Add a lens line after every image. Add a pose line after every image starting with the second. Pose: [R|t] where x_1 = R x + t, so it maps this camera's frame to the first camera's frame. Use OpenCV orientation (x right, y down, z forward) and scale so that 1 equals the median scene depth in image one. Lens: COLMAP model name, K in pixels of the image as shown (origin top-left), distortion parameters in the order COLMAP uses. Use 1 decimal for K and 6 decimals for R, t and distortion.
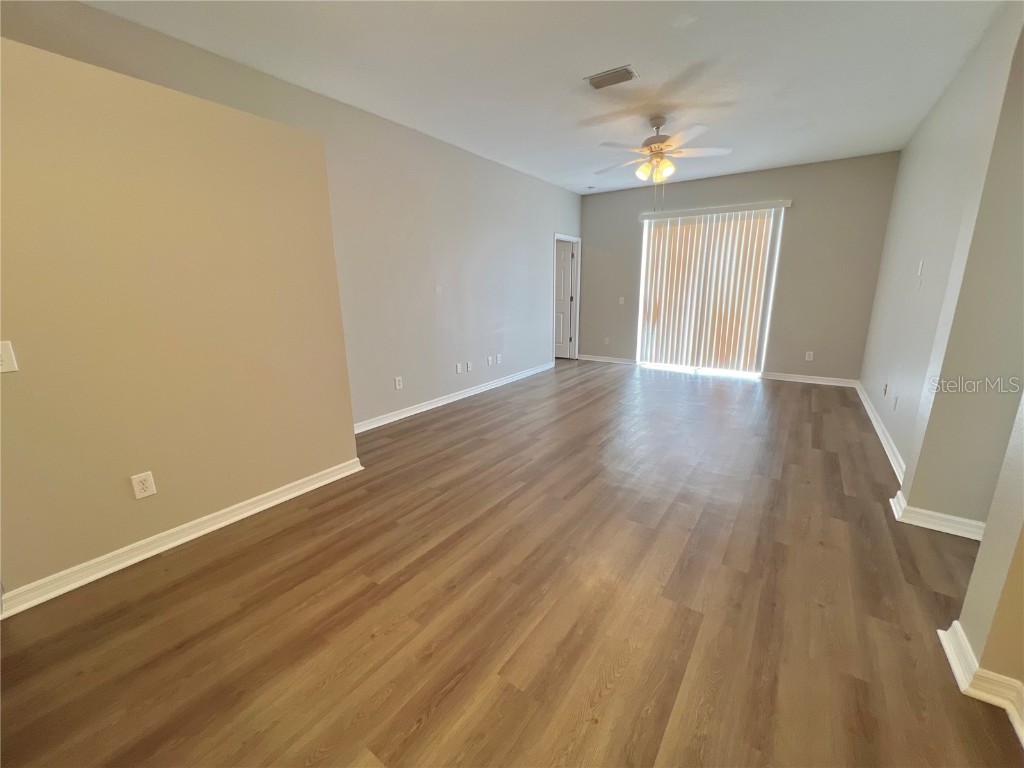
lens RADIAL K [[410.3, 0, 511.7], [0, 410.3, 385.2], [0, 0, 1]] dist [-0.002048, 0.000516]
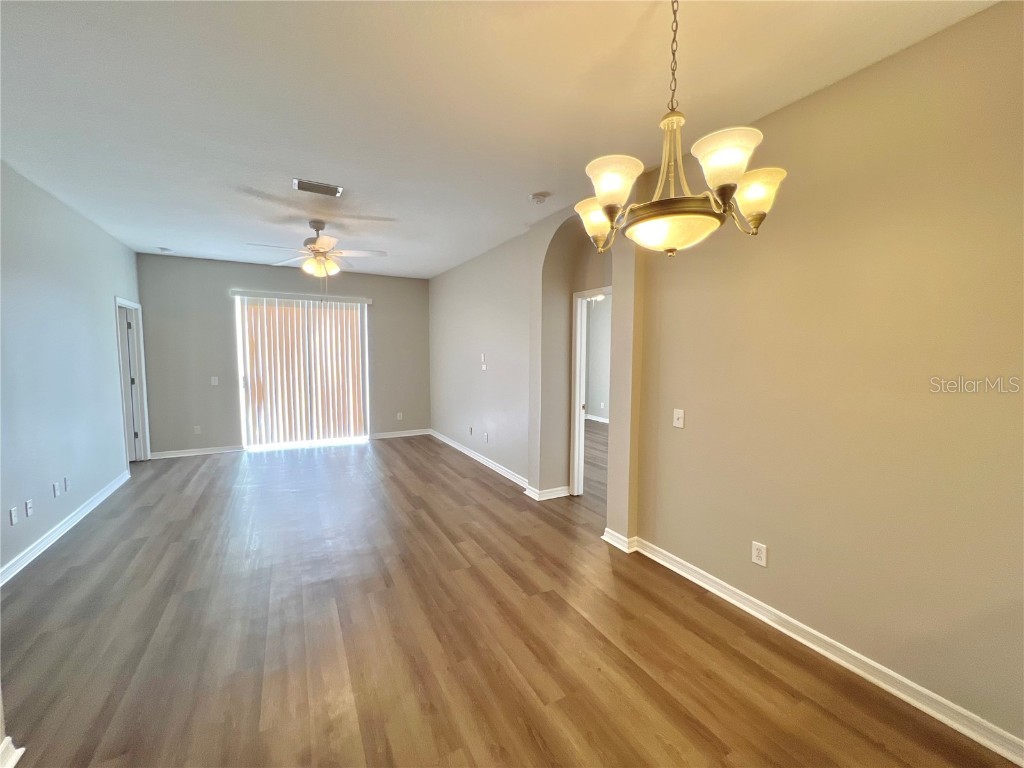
lens RADIAL K [[410.3, 0, 507.7], [0, 410.3, 387.2], [0, 0, 1]] dist [-0.002048, 0.000516]
pose [[0.440768, -0.064168, 0.895325, -0.281637], [0.200789, 0.979215, -0.028668, -0.053626], [-0.874876, 0.192407, 0.444490, 0.093696]]
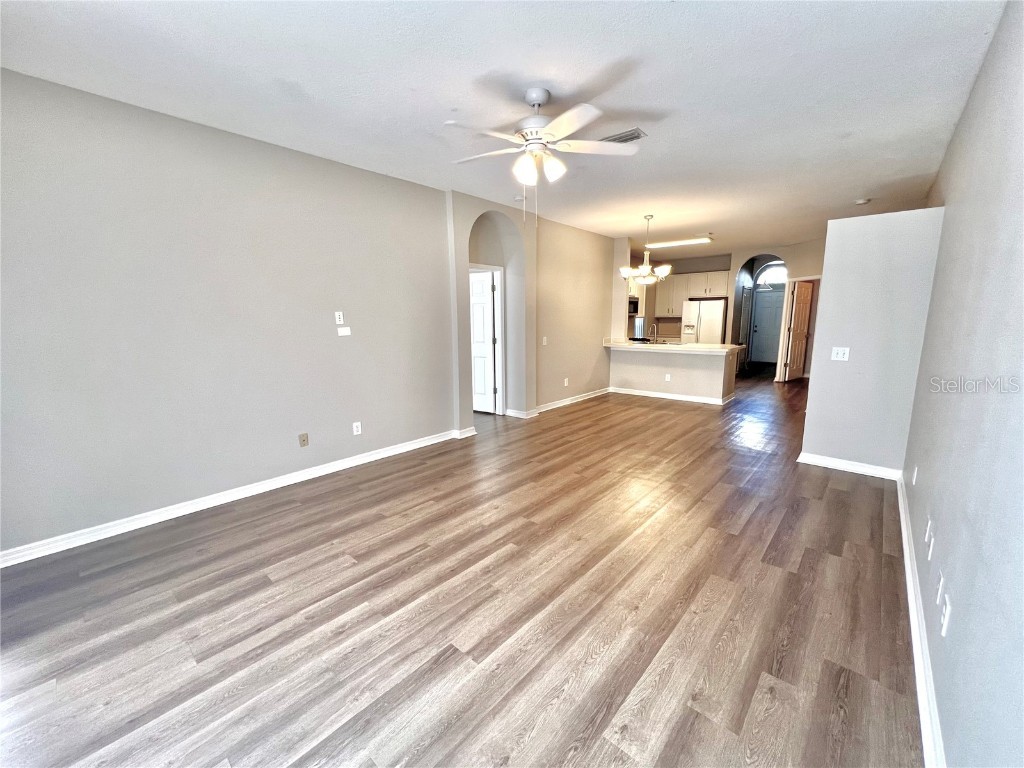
lens RADIAL K [[410.3, 0, 511.1], [0, 410.3, 380.7], [0, 0, 1]] dist [-0.002048, 0.000516]
pose [[-0.993358, -0.000351, 0.115062, 0.211909], [0.043705, 0.923897, 0.380137, -0.309449], [-0.106439, 0.382641, -0.917745, 1.187618]]
